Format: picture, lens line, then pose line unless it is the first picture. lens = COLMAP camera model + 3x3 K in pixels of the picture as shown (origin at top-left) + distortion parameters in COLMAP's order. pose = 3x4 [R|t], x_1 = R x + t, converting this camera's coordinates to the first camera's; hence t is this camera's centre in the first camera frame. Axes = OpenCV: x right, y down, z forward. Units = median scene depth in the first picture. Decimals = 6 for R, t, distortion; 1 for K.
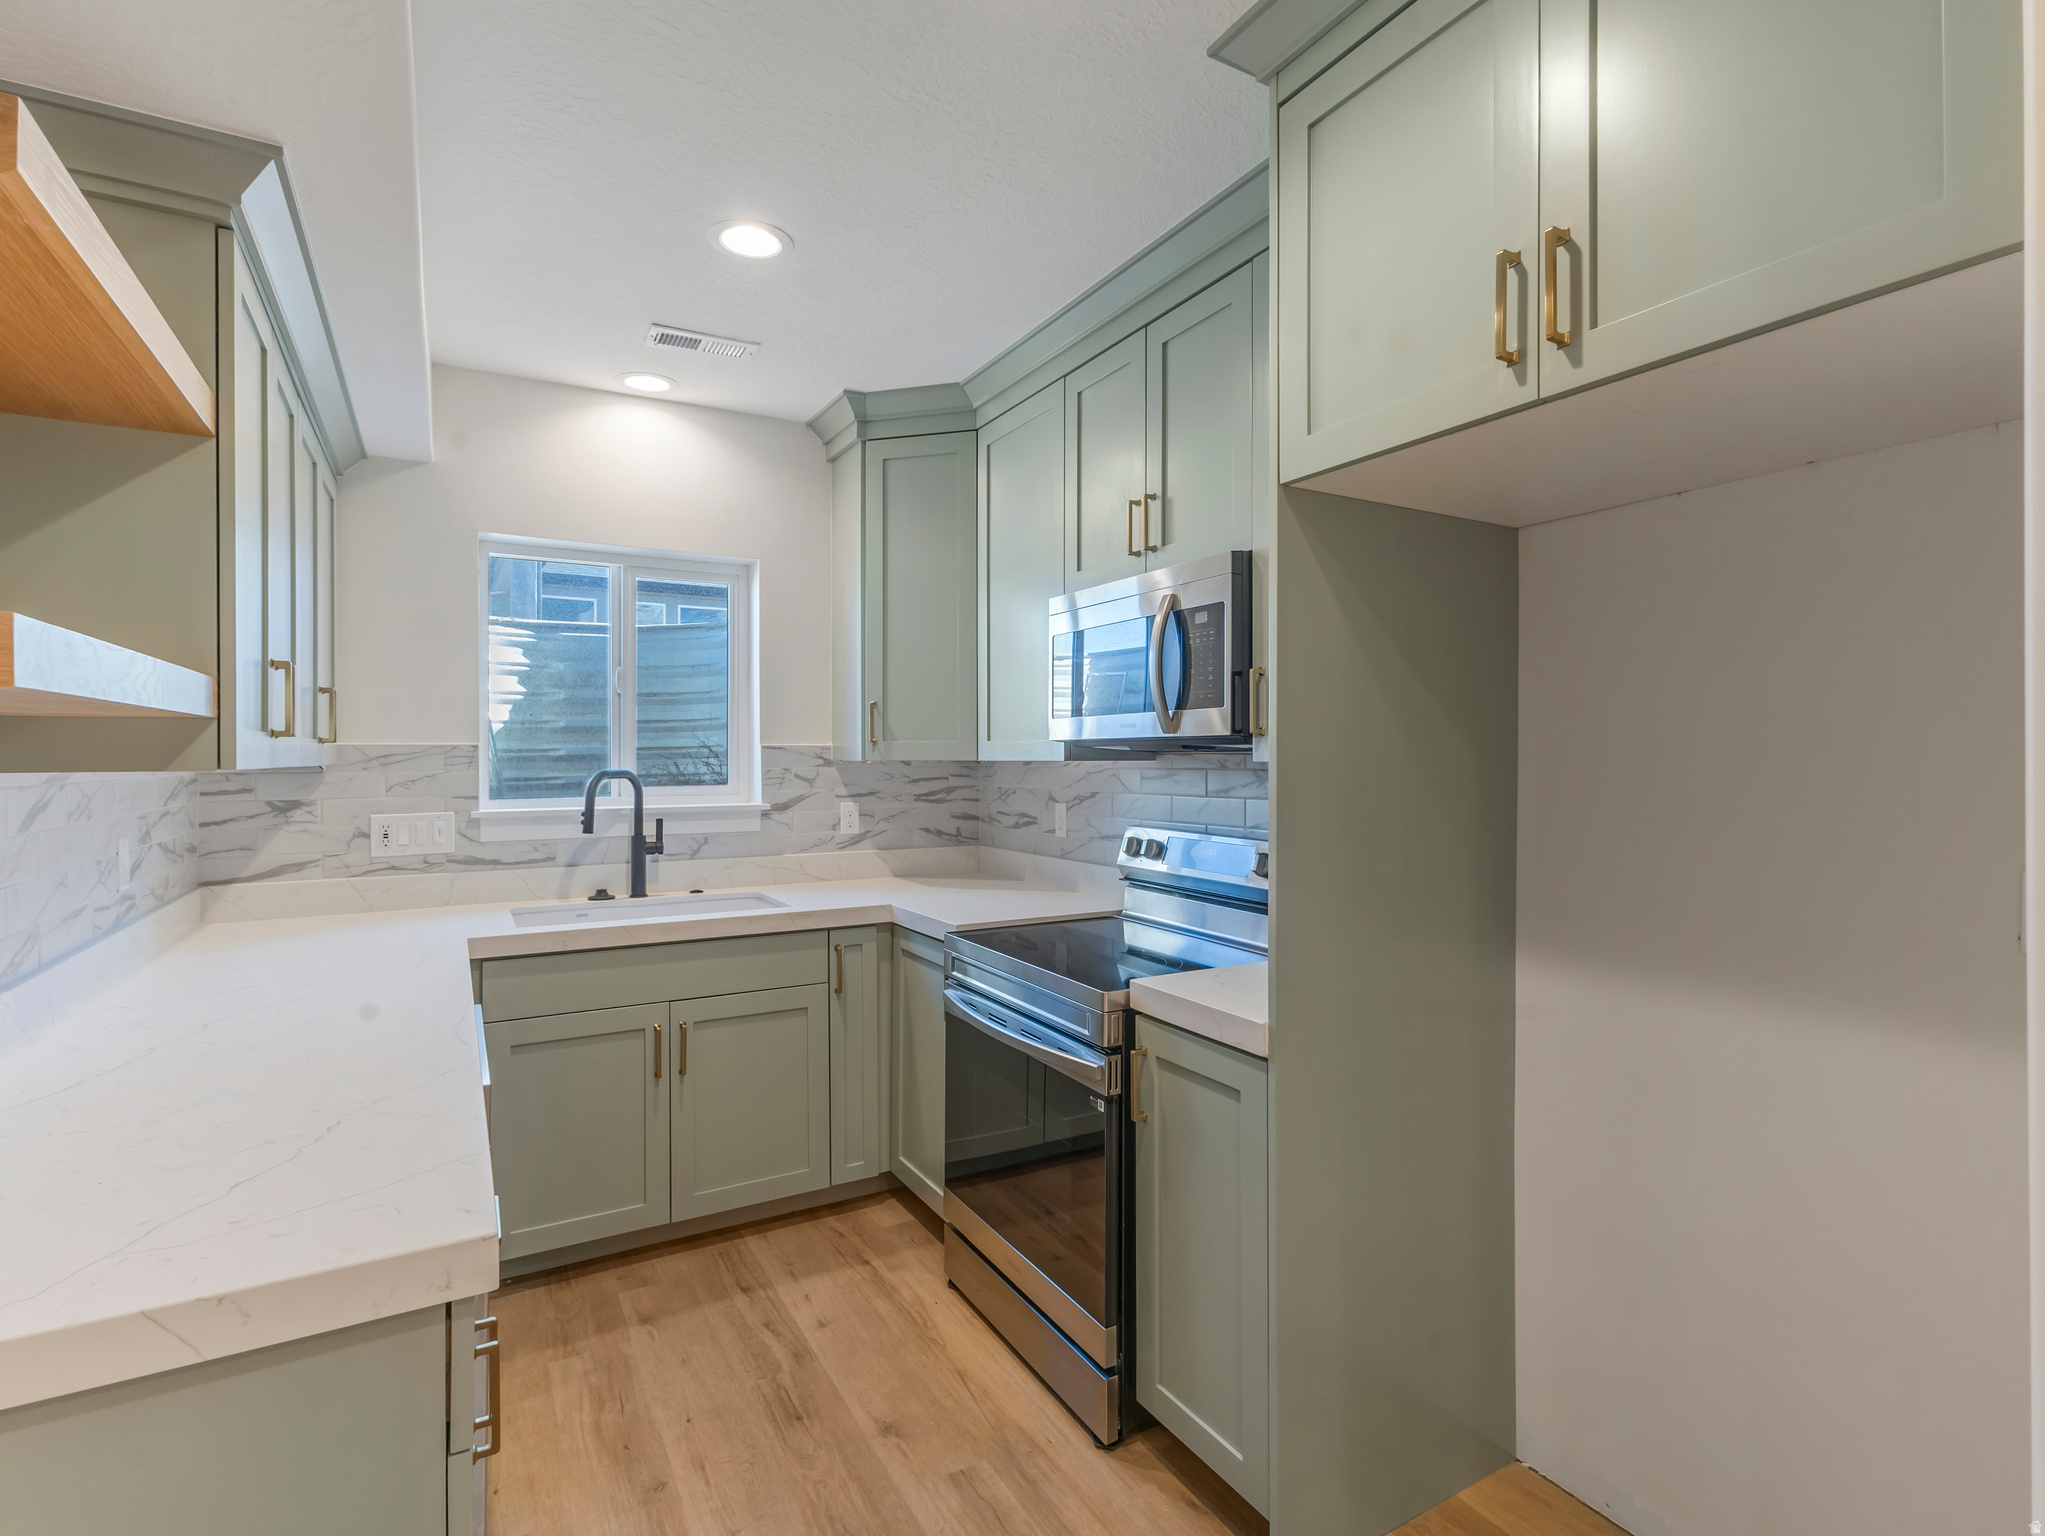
lens RADIAL K [[1001.9, 0, 1021.6], [0, 1001.9, 757.2], [0, 0, 1]] dist [0.005923, 0.001446]
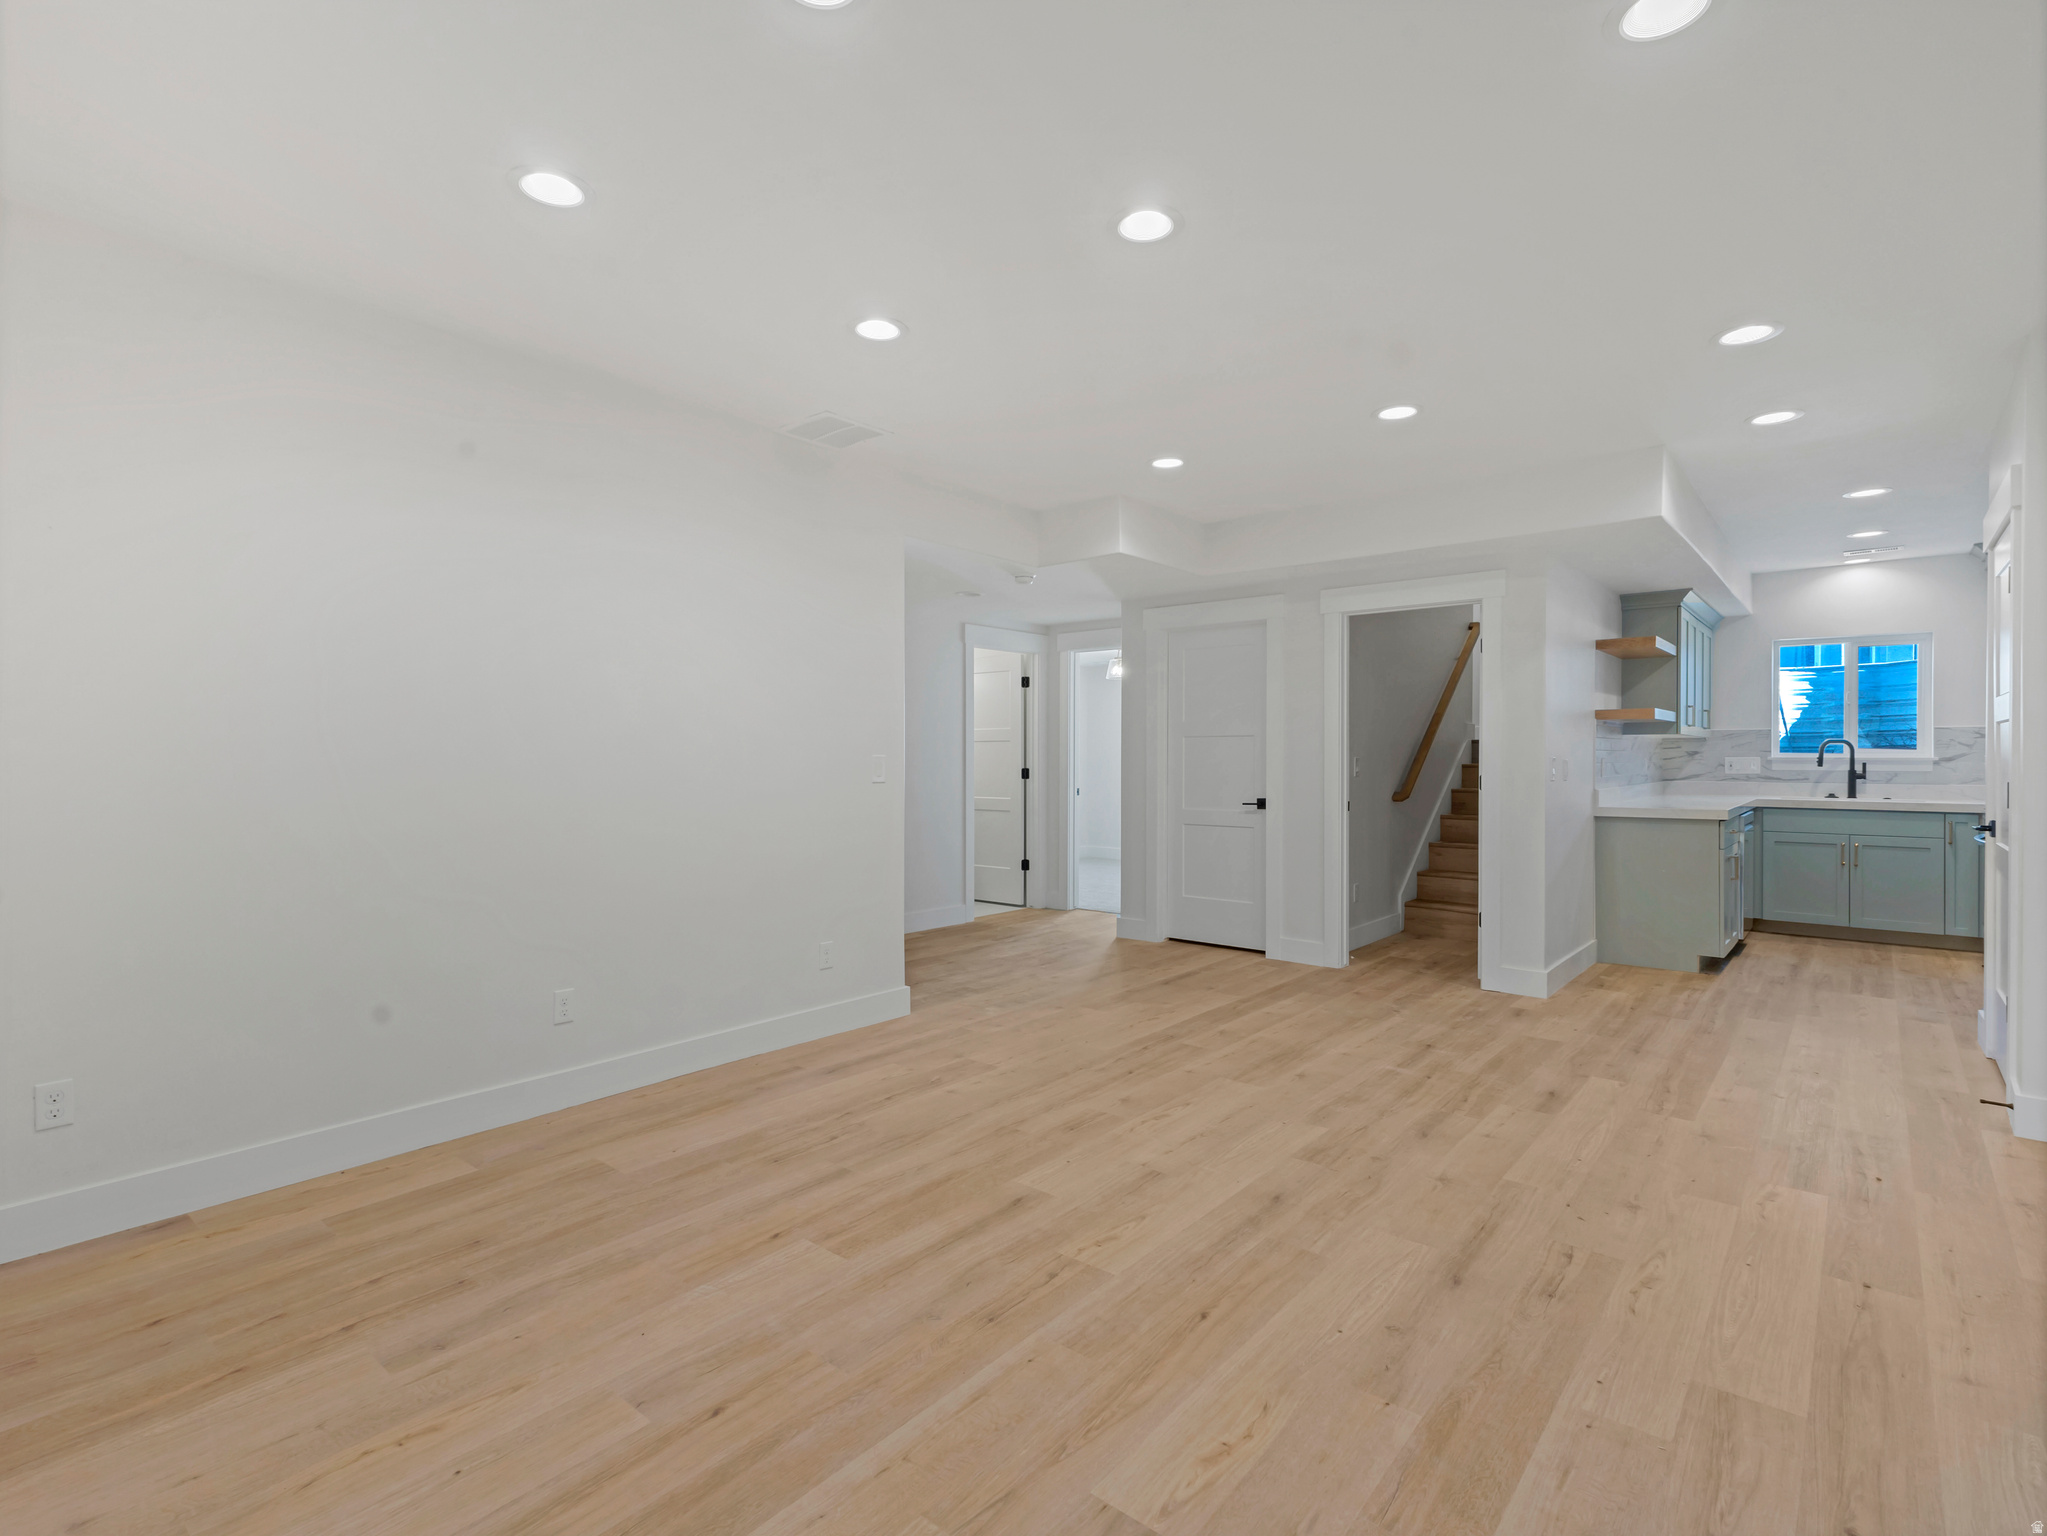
lens RADIAL K [[1002.9, 0, 1022.6], [0, 1002.9, 757.2], [0, 0, 1]] dist [0.005923, 0.001446]
pose [[0.342034, 0.004718, -0.939676, 1.071841], [-0.002821, 0.999988, 0.003994, 0.048377], [0.939683, 0.001285, 0.342043, -1.453598]]
